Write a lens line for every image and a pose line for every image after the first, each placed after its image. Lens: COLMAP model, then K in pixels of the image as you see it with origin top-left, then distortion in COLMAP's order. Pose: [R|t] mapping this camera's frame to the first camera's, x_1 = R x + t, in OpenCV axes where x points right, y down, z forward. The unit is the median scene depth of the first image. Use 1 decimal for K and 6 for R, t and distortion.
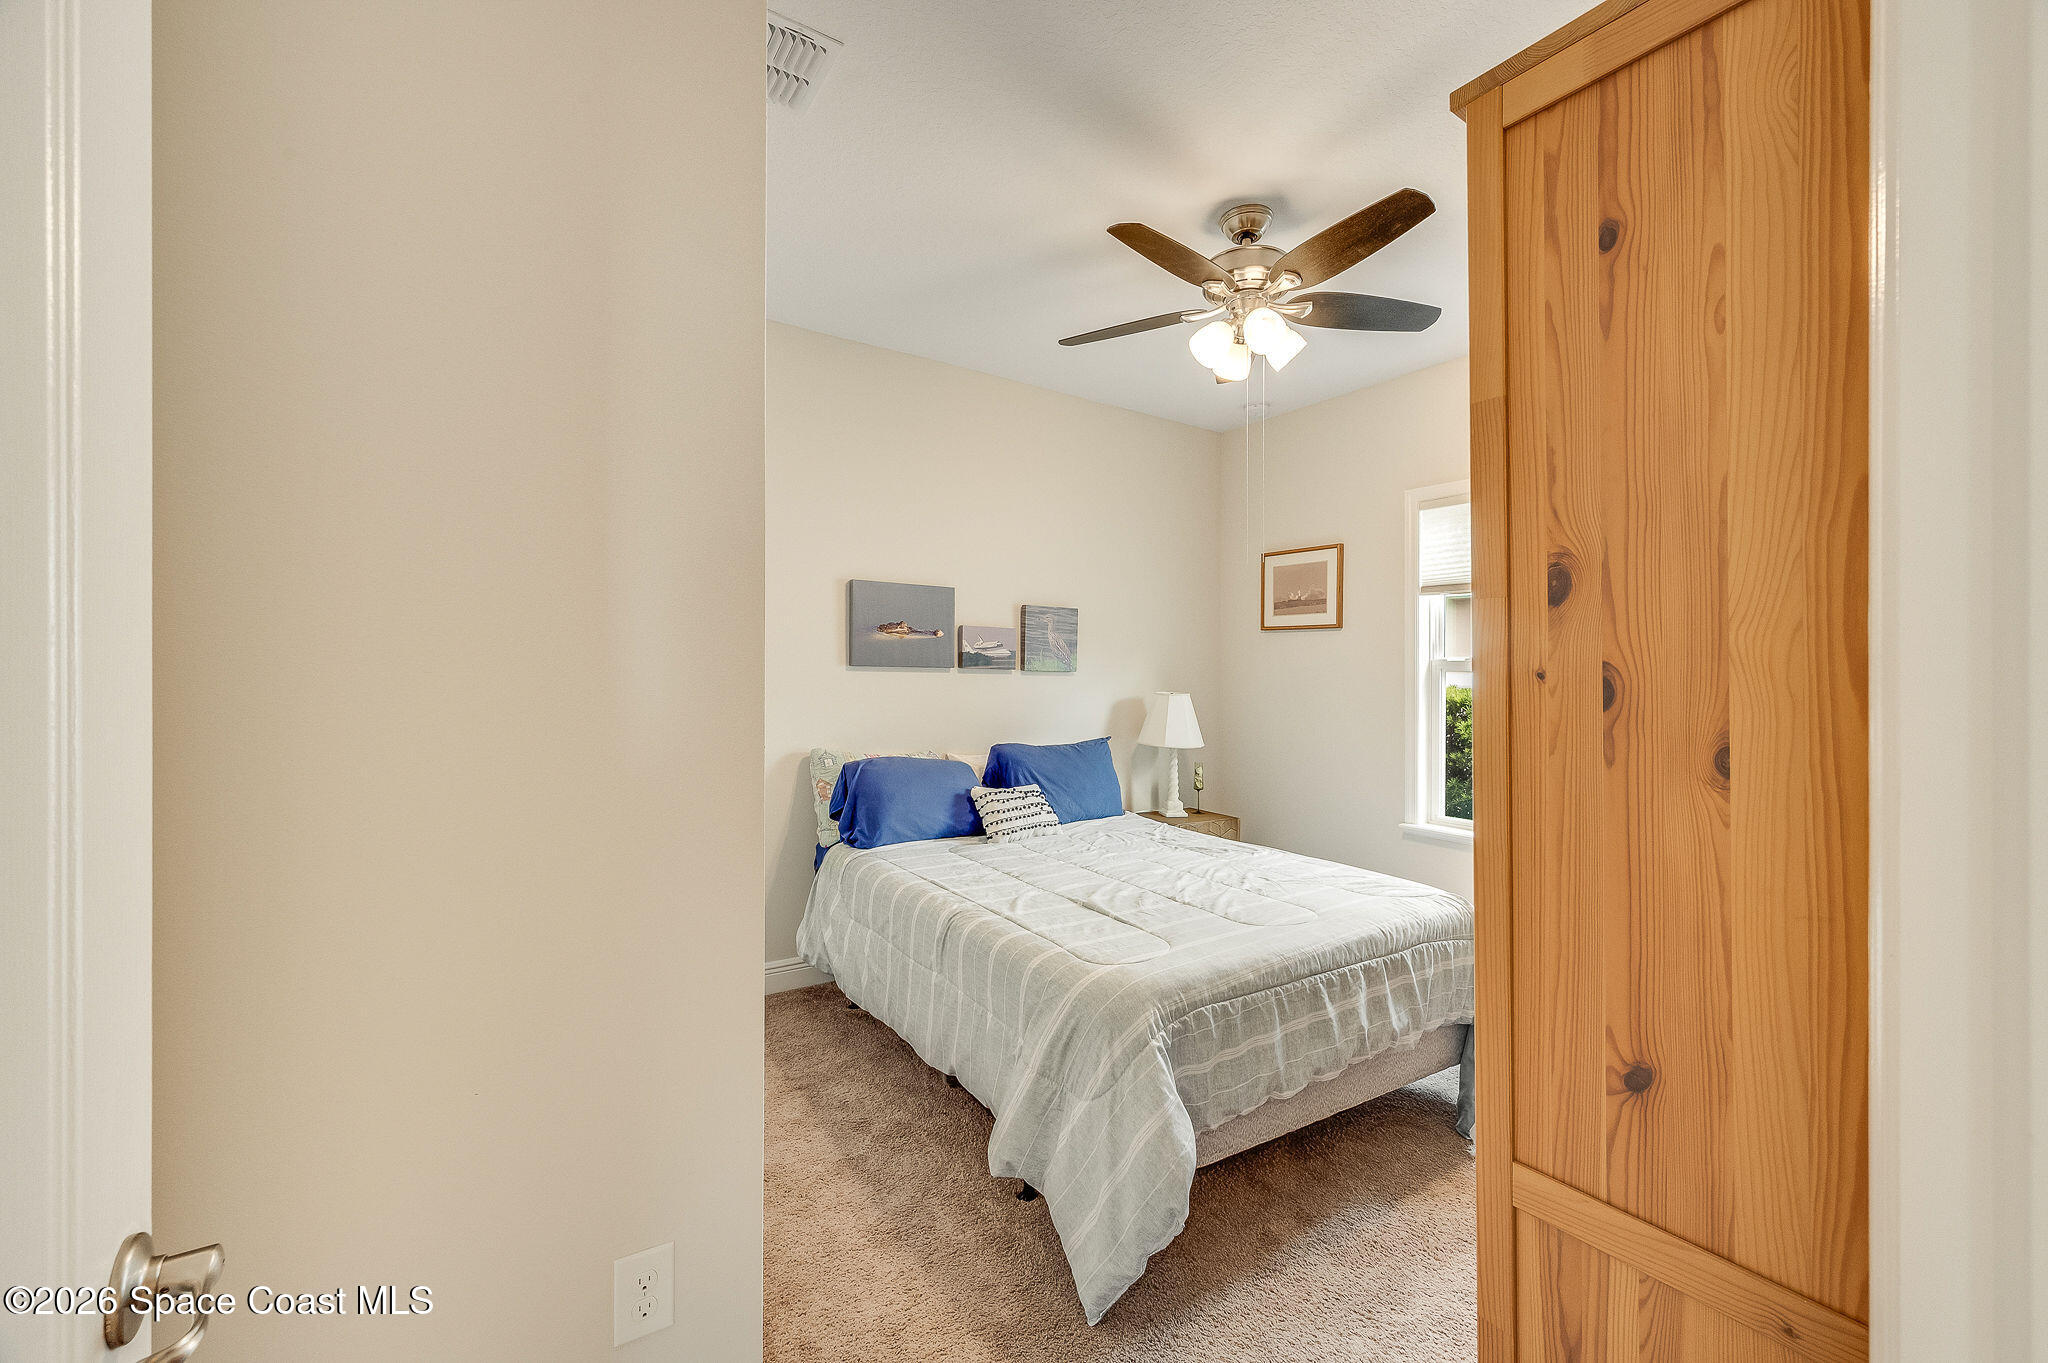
lens RADIAL K [[813.3, 0, 1030.4], [0, 813.3, 656.8], [0, 0, 1]] dist [-0.002185, -0.000241]
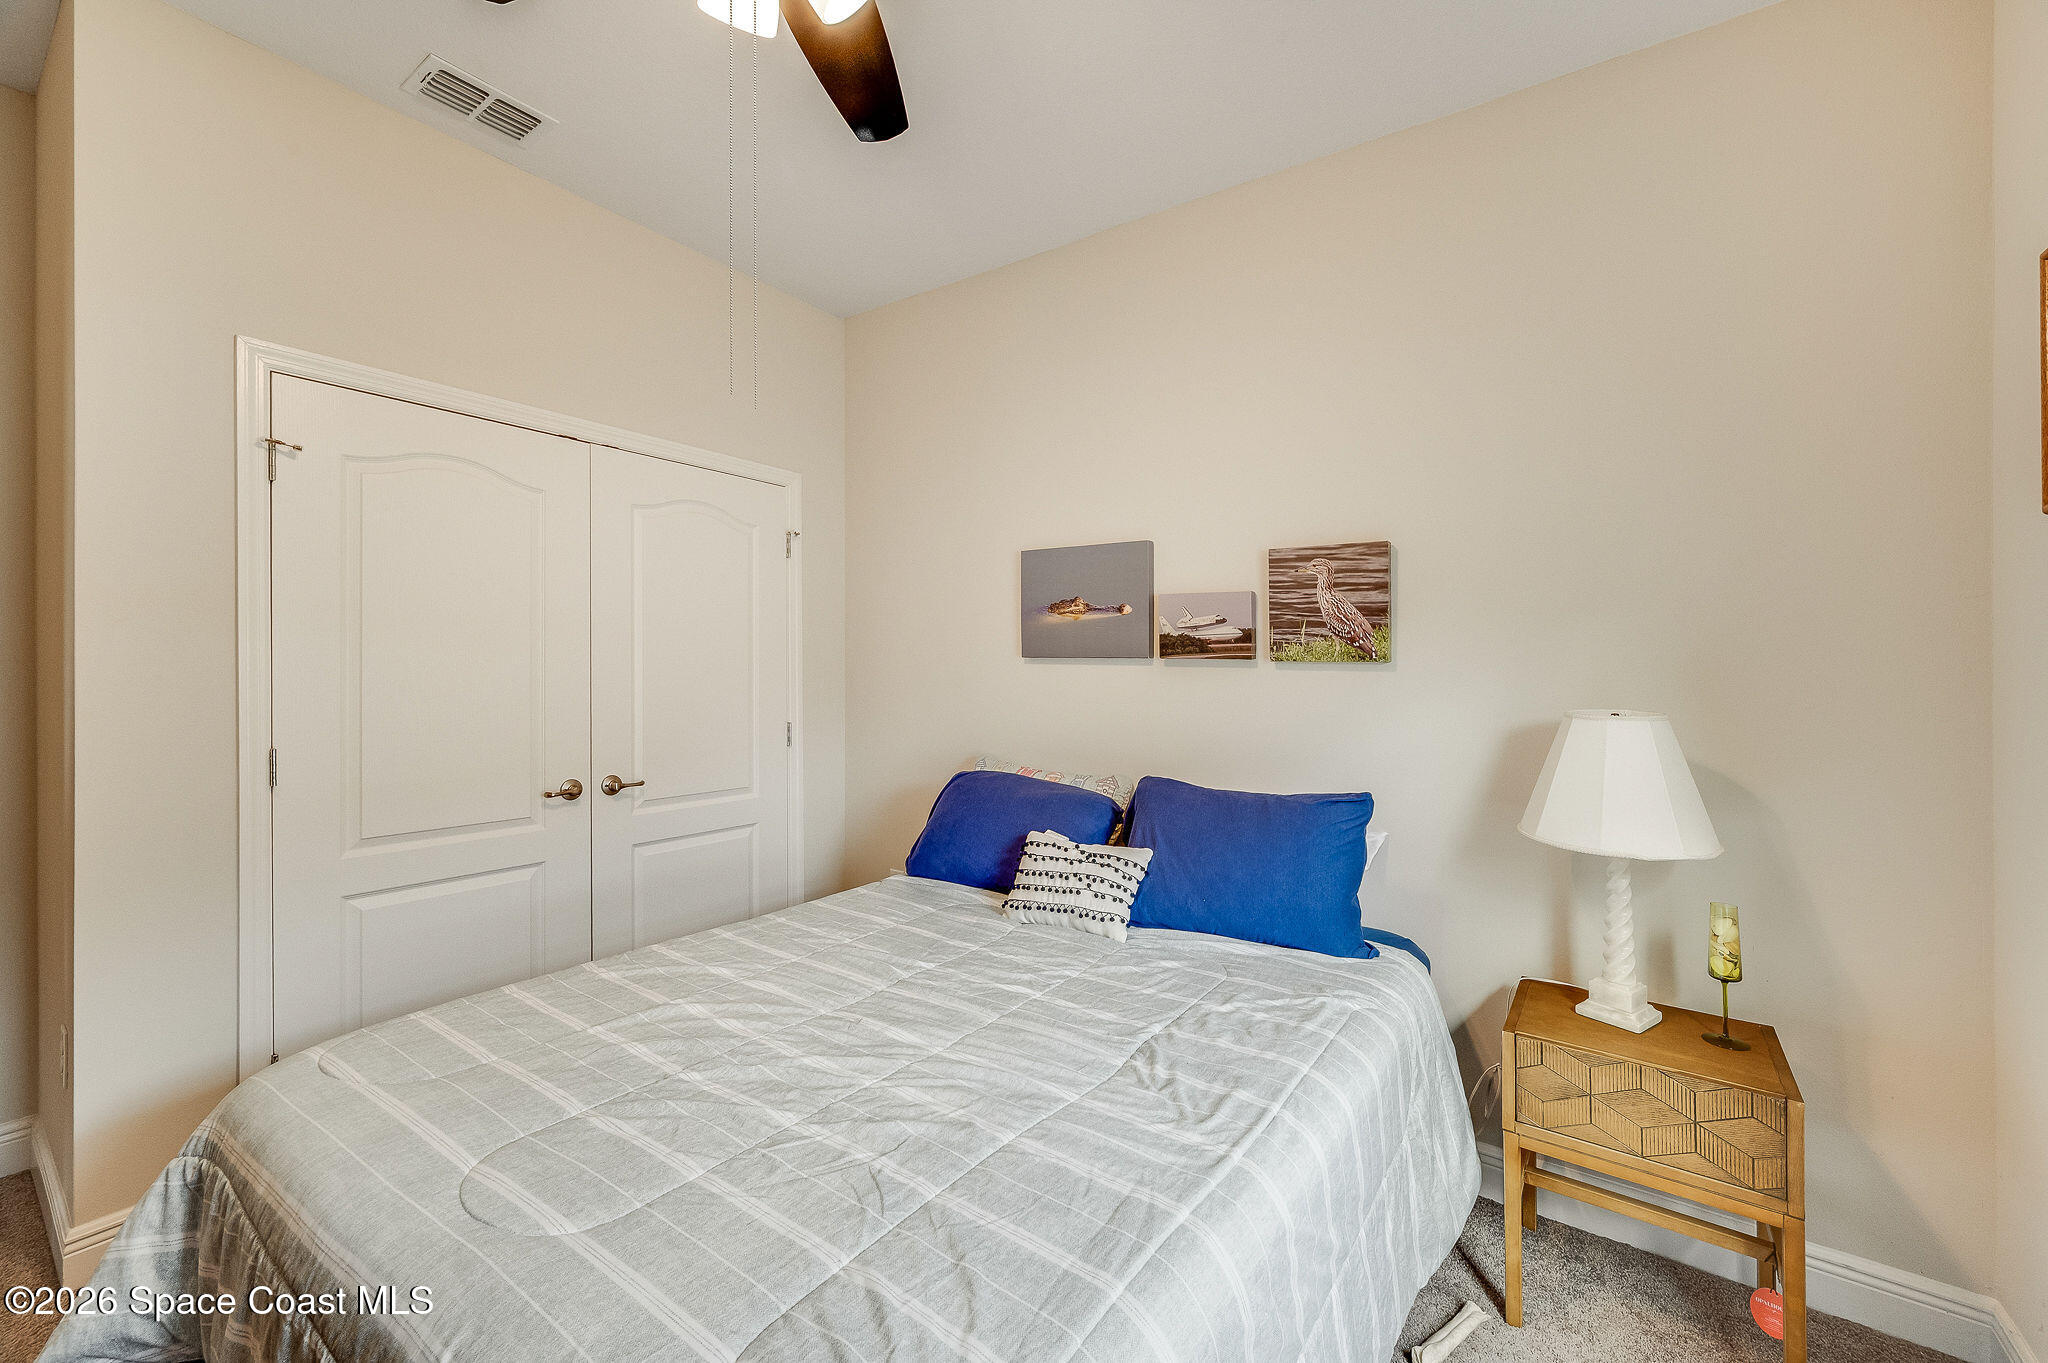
lens RADIAL K [[813.3, 0, 1030.4], [0, 813.3, 656.8], [0, 0, 1]] dist [-0.002185, -0.000241]
pose [[0.362430, -0.016107, -0.931872, 0.493482], [0.015091, 0.999821, -0.011412, 0.018529], [0.931889, -0.009926, 0.362609, 0.642464]]
